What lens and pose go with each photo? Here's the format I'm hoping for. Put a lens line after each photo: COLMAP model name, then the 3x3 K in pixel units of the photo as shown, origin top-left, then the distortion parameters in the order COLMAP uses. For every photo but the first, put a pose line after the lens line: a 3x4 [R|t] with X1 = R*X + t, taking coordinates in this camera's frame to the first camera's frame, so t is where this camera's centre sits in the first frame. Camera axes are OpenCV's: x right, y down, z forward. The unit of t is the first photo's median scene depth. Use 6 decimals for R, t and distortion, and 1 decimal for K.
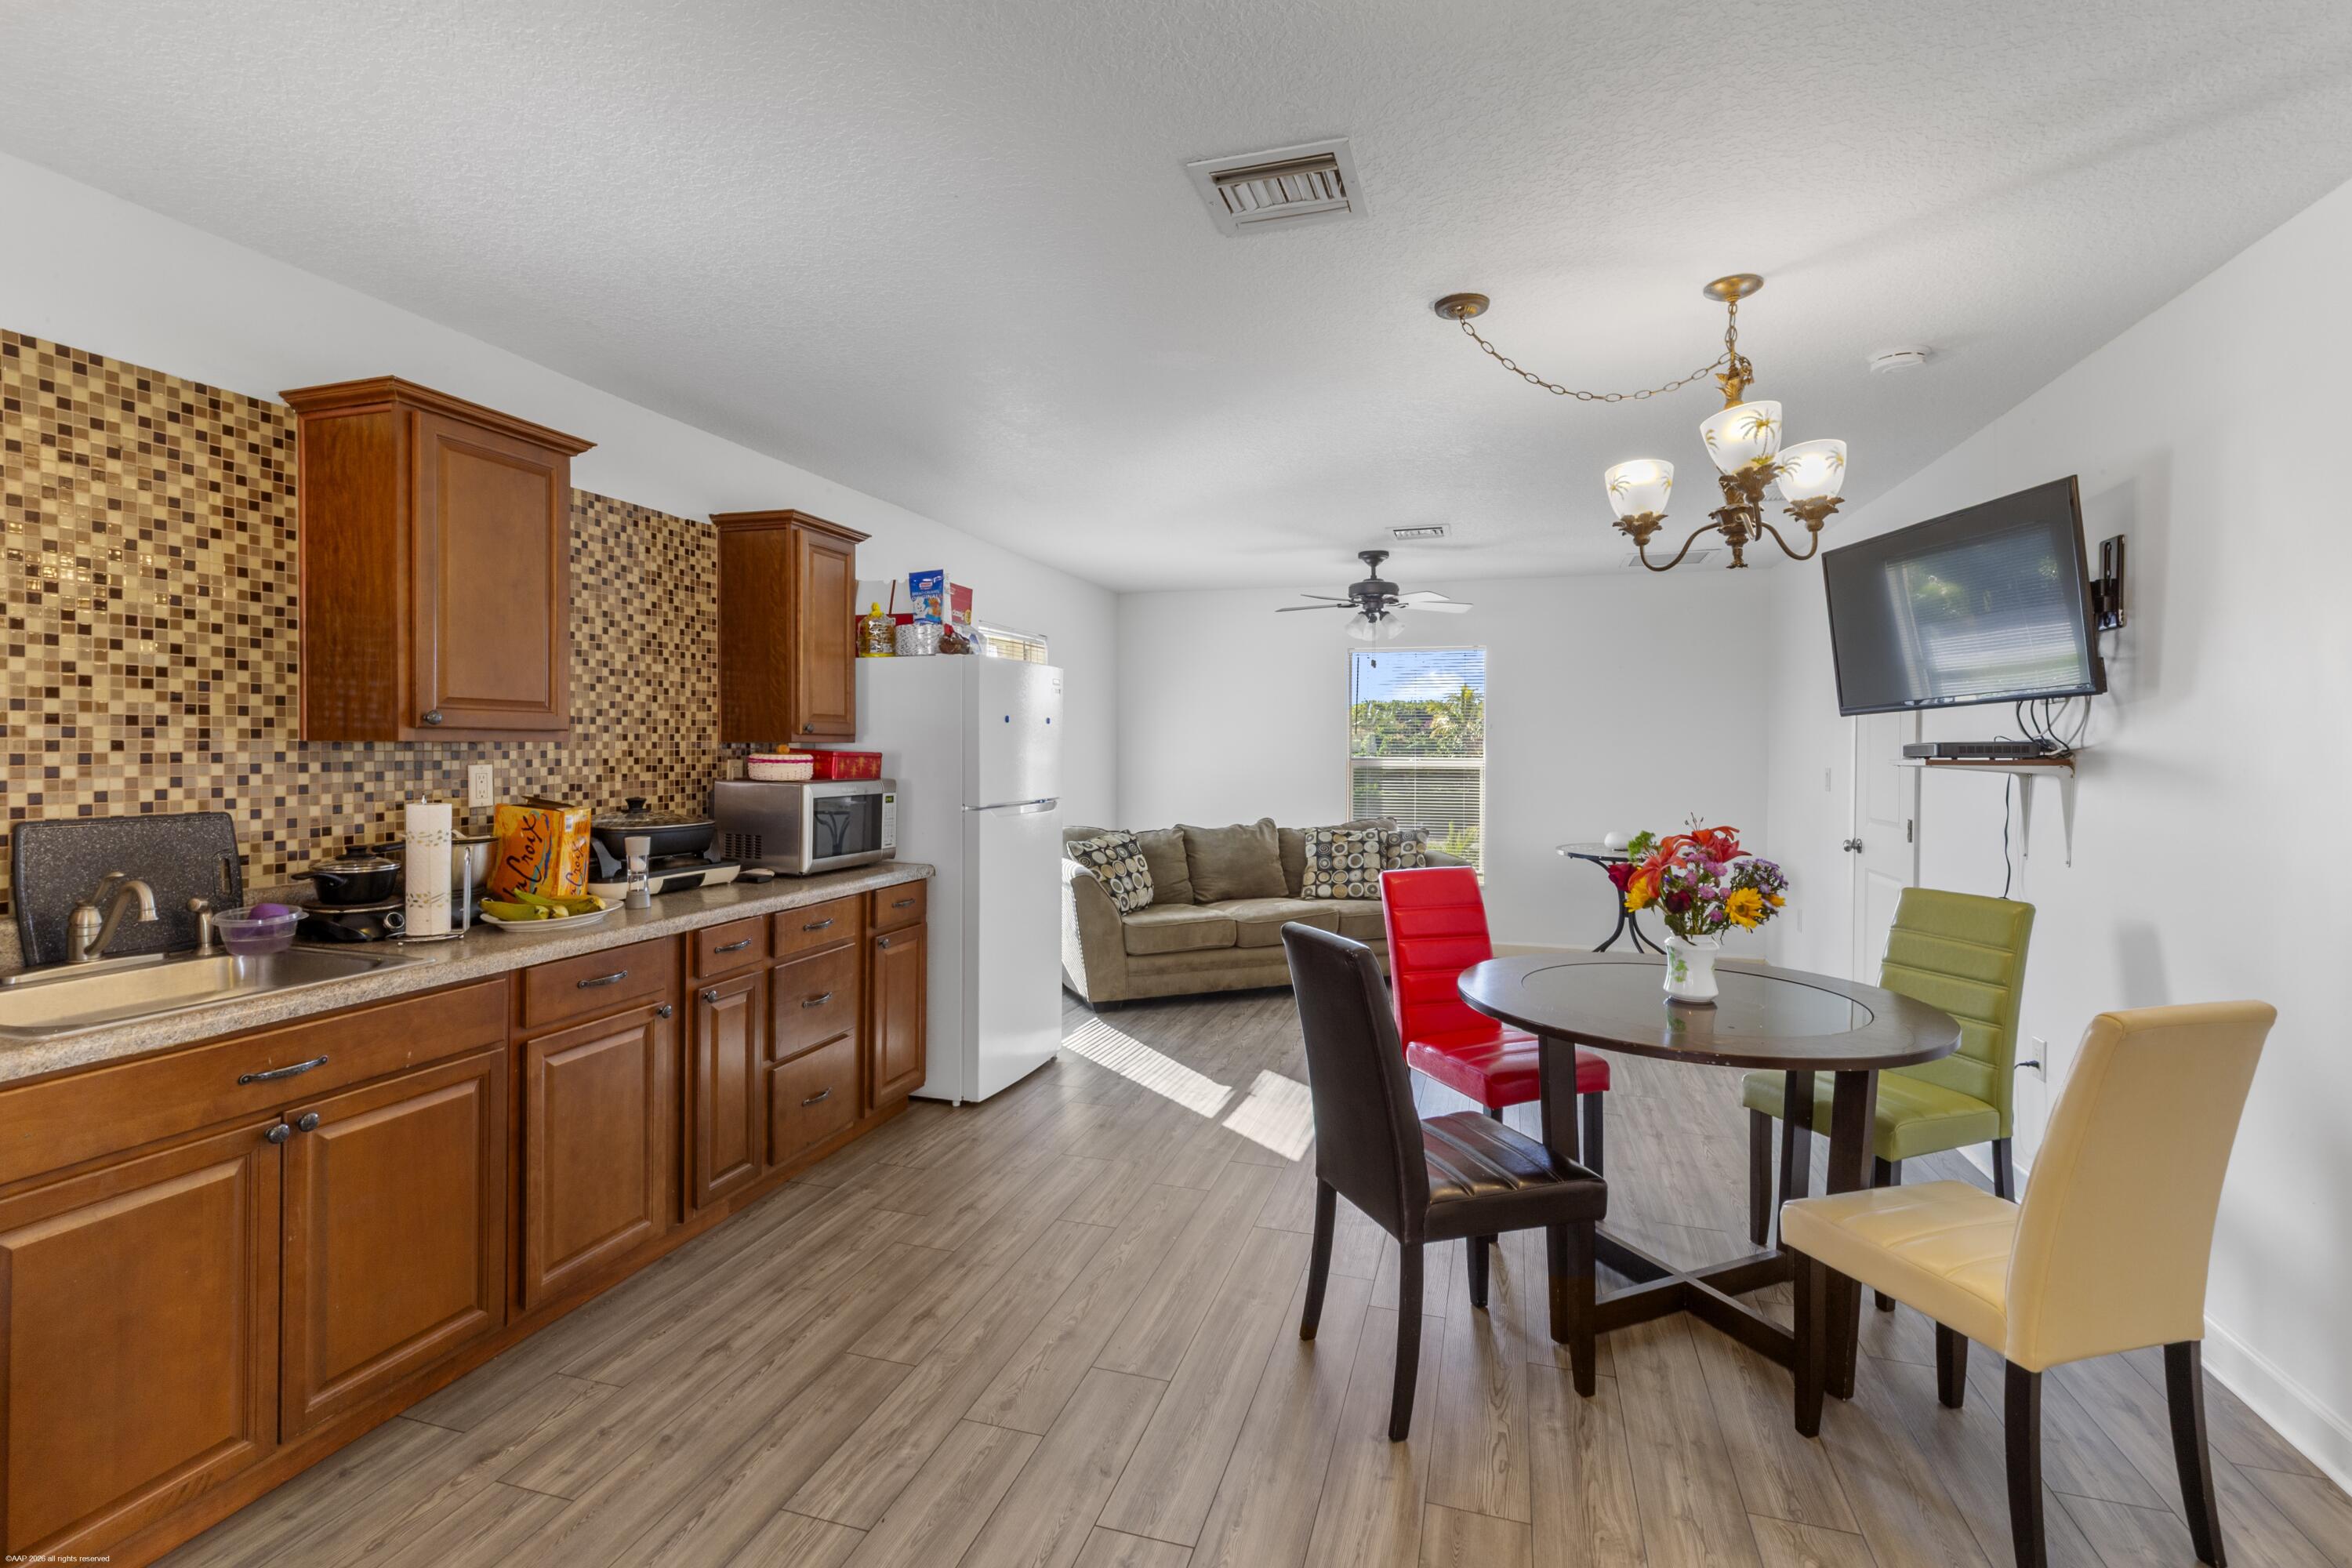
lens RADIAL K [[1074.0, 0, 1175.6], [0, 1074.0, 762.2], [0, 0, 1]] dist [0.001967, 0.000316]
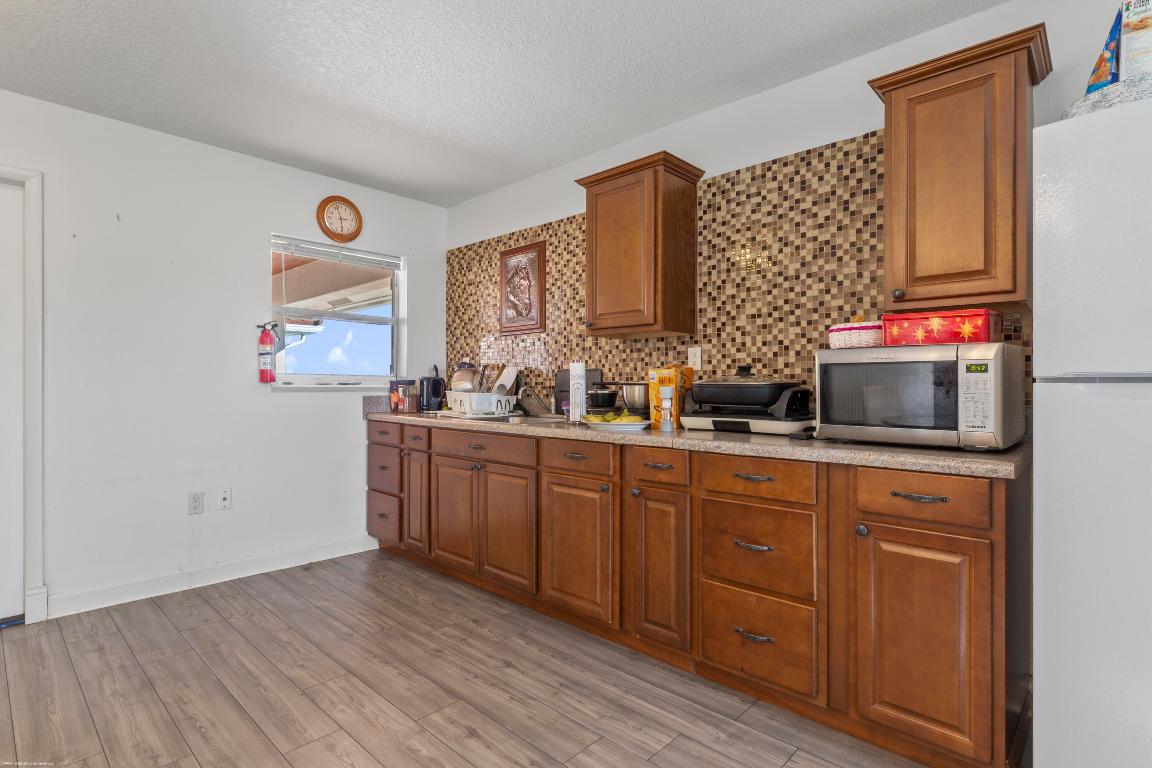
lens RADIAL K [[570.7, 0, 577.1], [0, 570.7, 385.0], [0, 0, 1]] dist [-0.002697, -0.000515]
pose [[-0.440280, -0.010196, -0.897803, 0.276235], [-0.019223, 0.999813, -0.001928, 0.064640], [0.897655, 0.016409, -0.440393, 1.125687]]
